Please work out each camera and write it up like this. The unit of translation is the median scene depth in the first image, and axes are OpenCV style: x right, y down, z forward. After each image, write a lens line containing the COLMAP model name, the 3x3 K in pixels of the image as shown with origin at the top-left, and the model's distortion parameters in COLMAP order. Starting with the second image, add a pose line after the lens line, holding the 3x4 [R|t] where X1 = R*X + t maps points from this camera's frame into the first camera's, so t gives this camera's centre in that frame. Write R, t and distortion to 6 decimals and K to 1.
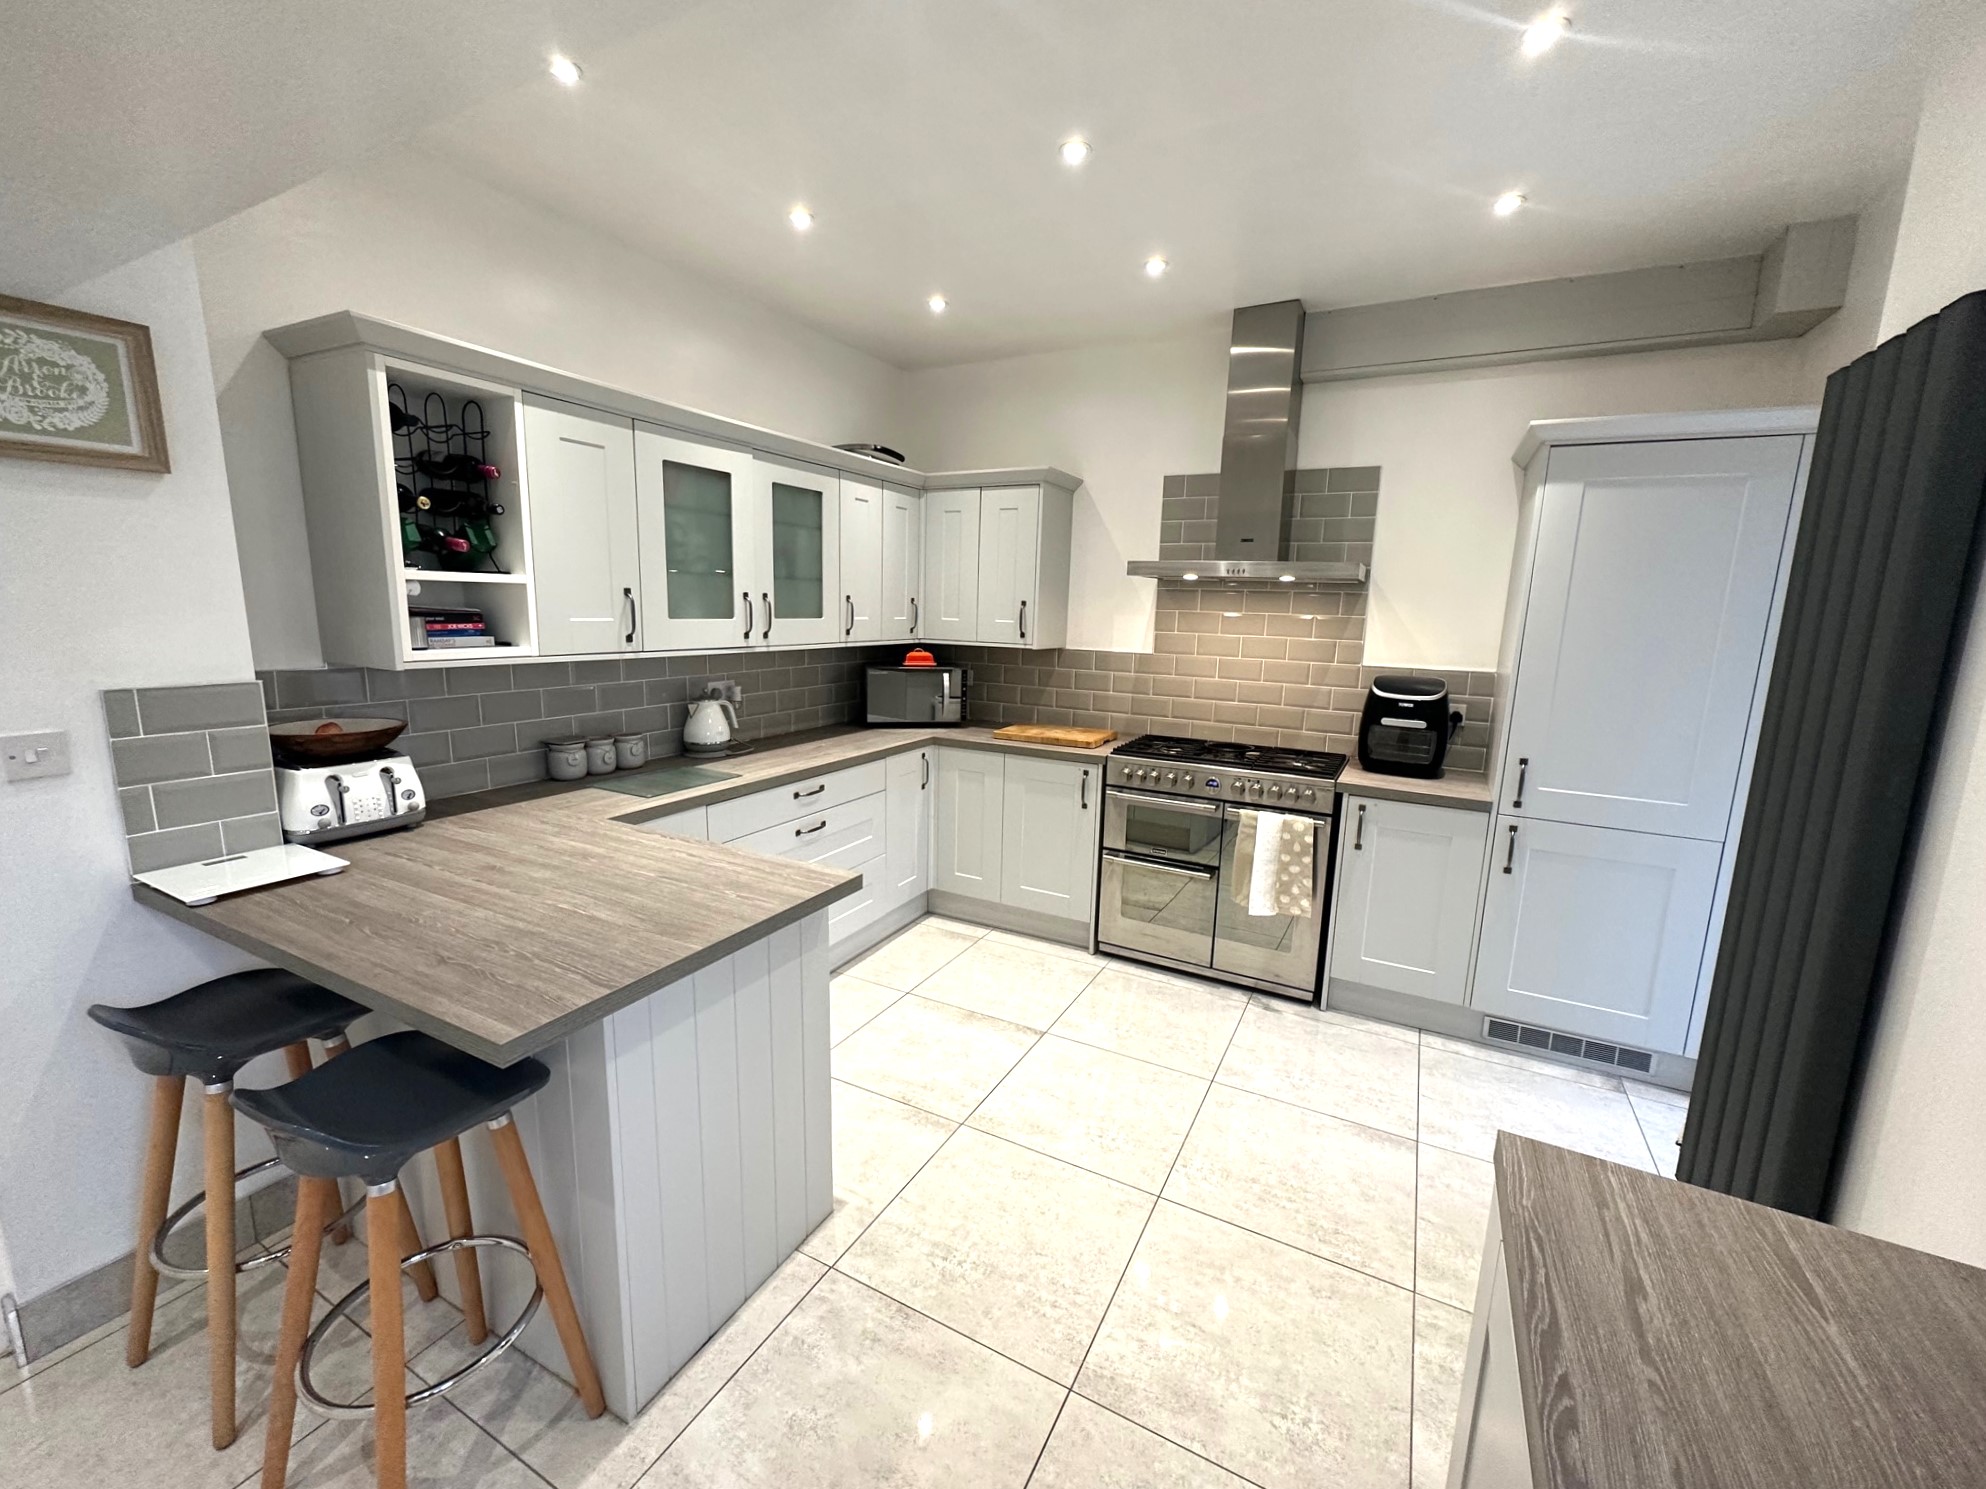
lens RADIAL K [[804.7, 0, 993.0], [0, 804.7, 744.5], [0, 0, 1]] dist [0.002672, 0.000222]
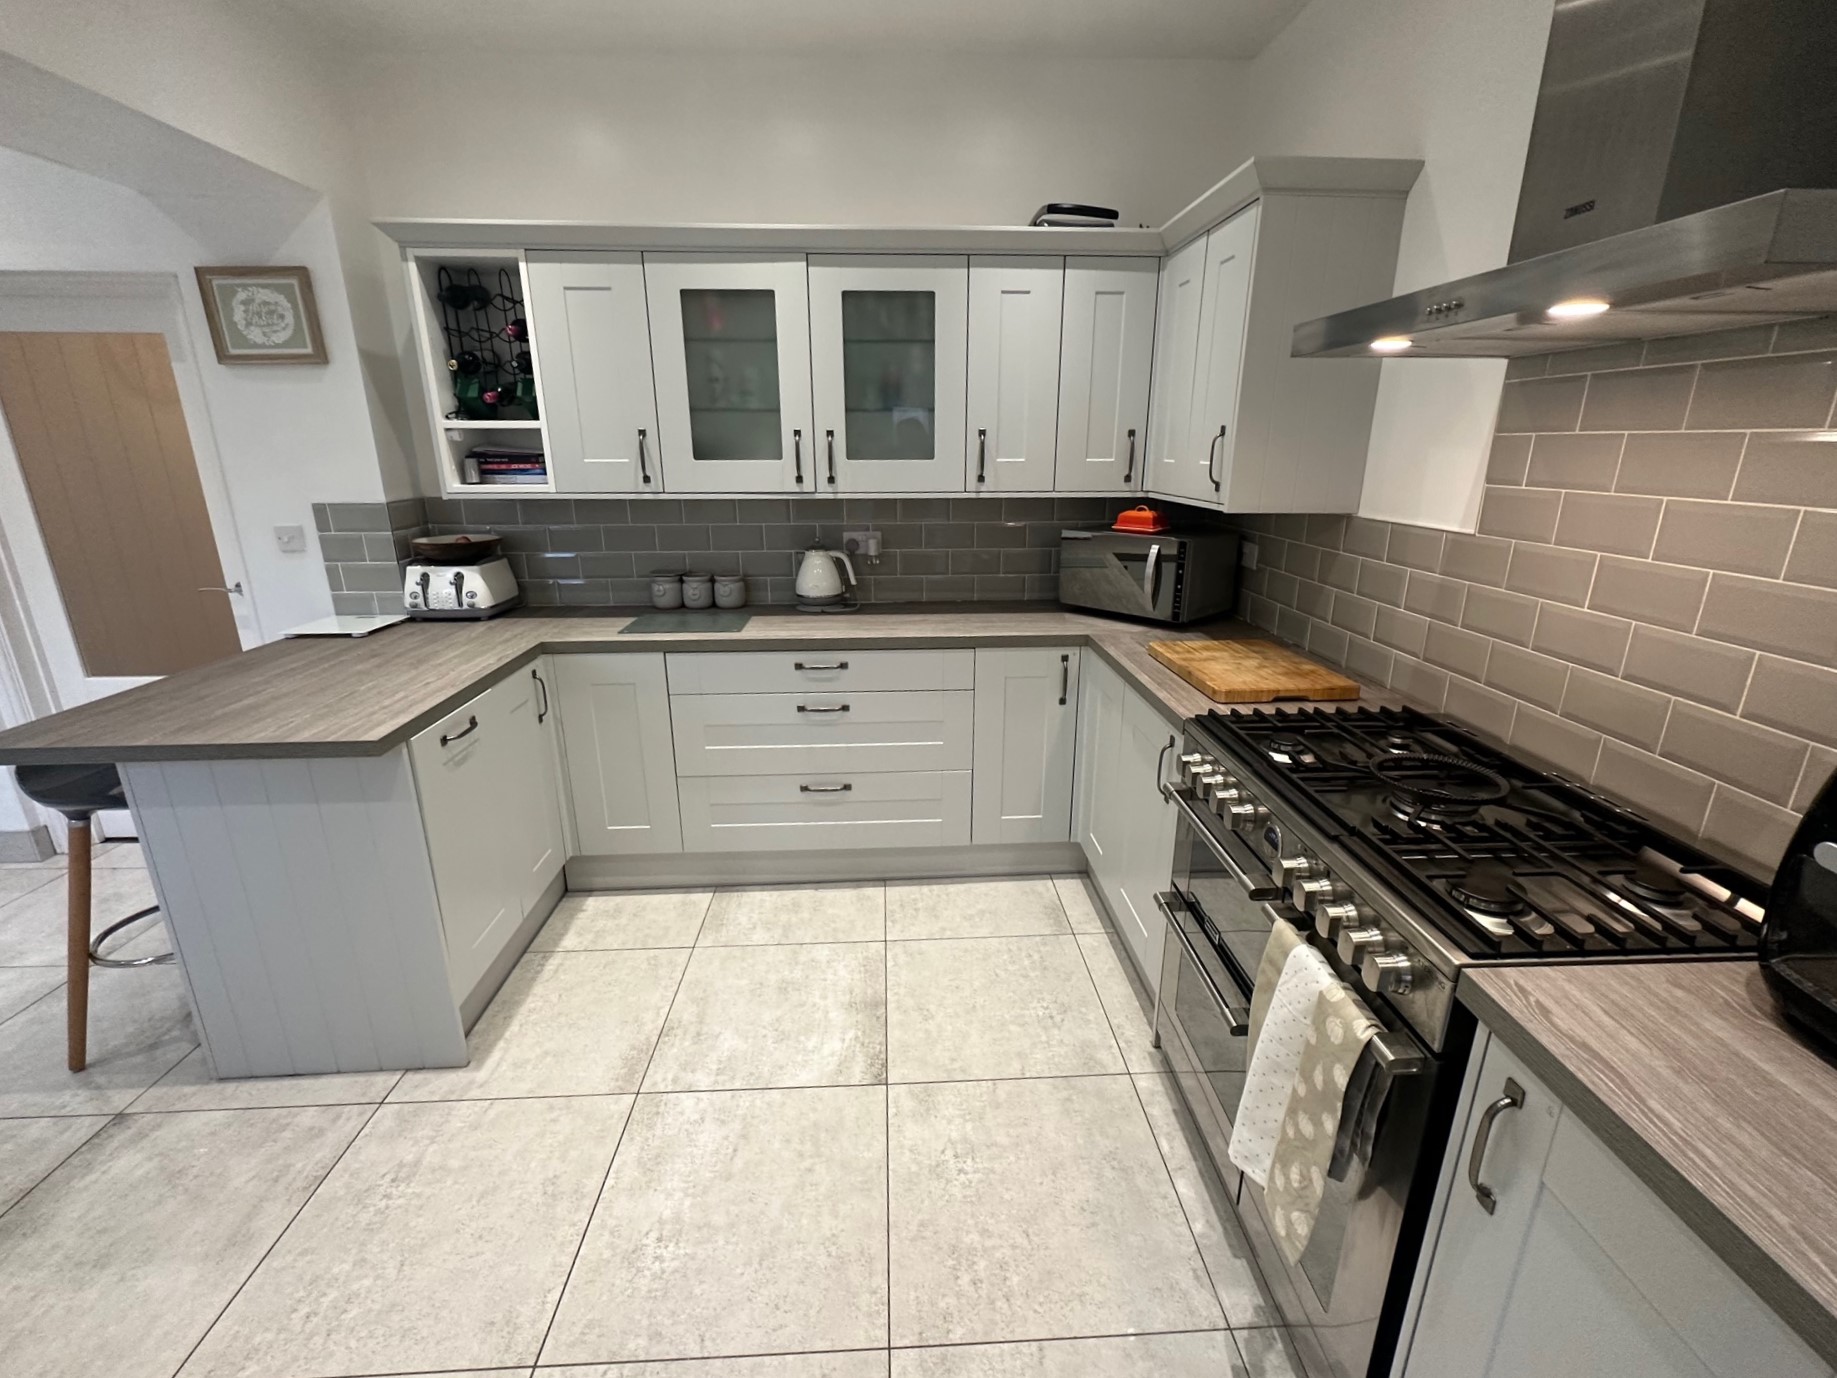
lens RADIAL K [[799.8, 0, 918.5], [0, 799.8, 689.0], [0, 0, 1]] dist [-0.000060, 0.000415]
pose [[0.512974, 0.223571, -0.828778, 0.590868], [-0.134555, 0.974495, 0.179596, -0.092873], [0.847793, 0.019388, 0.529973, 0.696924]]
